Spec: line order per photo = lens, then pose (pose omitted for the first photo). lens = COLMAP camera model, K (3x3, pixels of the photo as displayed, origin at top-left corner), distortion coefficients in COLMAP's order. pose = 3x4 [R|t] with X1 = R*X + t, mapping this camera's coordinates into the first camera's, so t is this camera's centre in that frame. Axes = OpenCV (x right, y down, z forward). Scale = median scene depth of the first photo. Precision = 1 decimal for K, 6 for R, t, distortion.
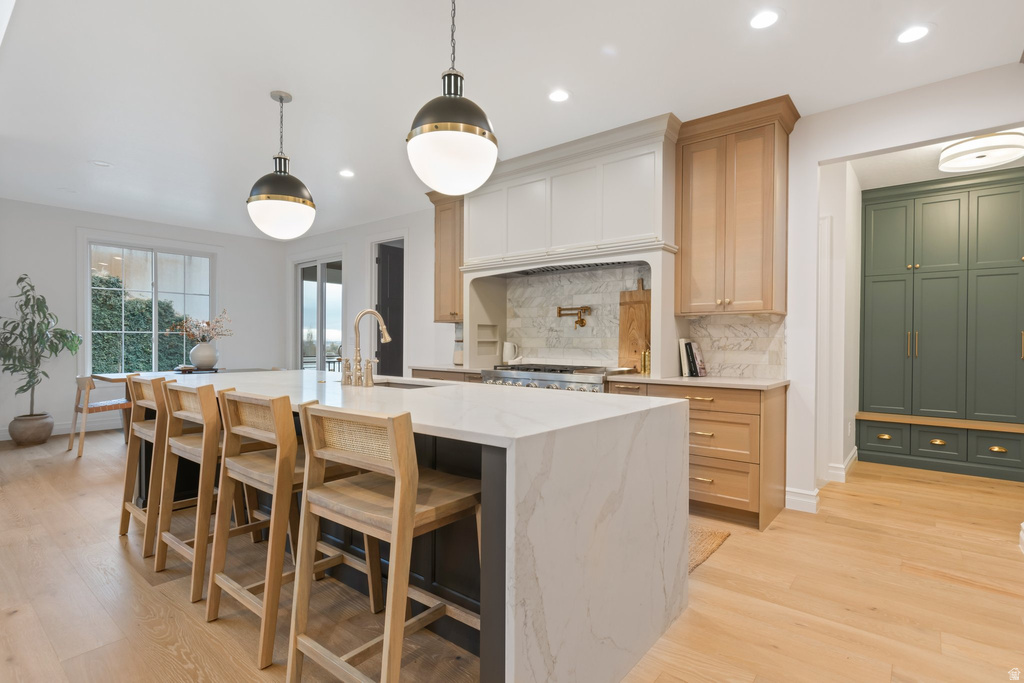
lens RADIAL K [[501.2, 0, 527.0], [0, 501.2, 344.0], [0, 0, 1]] dist [-0.002718, -0.000620]
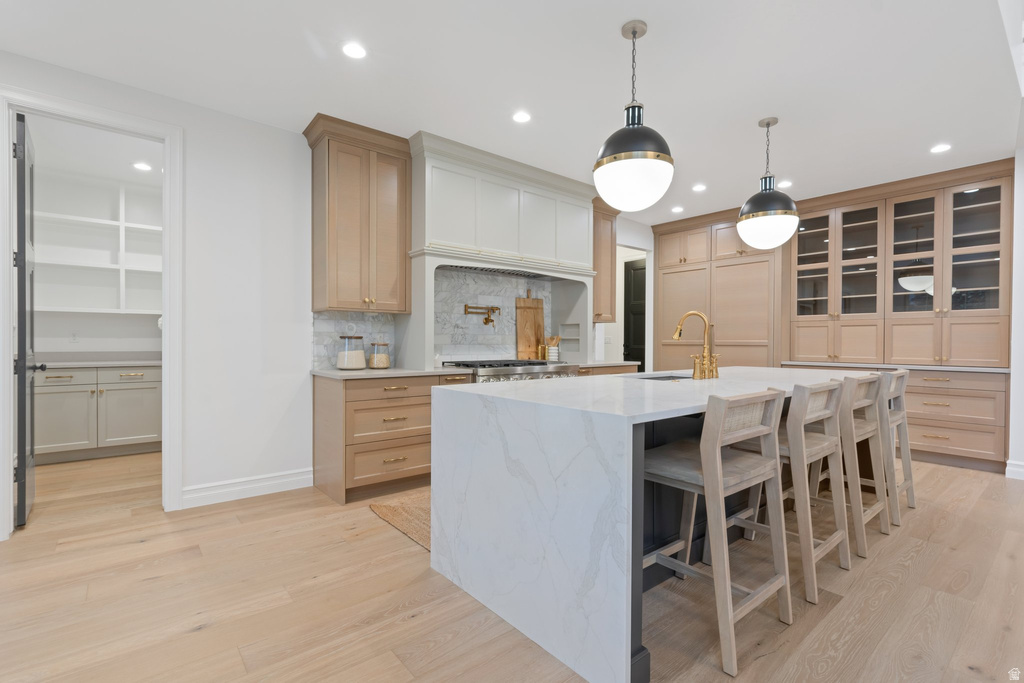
lens RADIAL K [[472.9, 0, 513.5], [0, 472.9, 344.1], [0, 0, 1]] dist [0.002700, 0.000178]
pose [[0.201691, -0.012720, 0.979367, -0.914640], [0.001894, 0.999919, 0.012597, -0.005113], [-0.979447, -0.000686, 0.201699, 0.747774]]
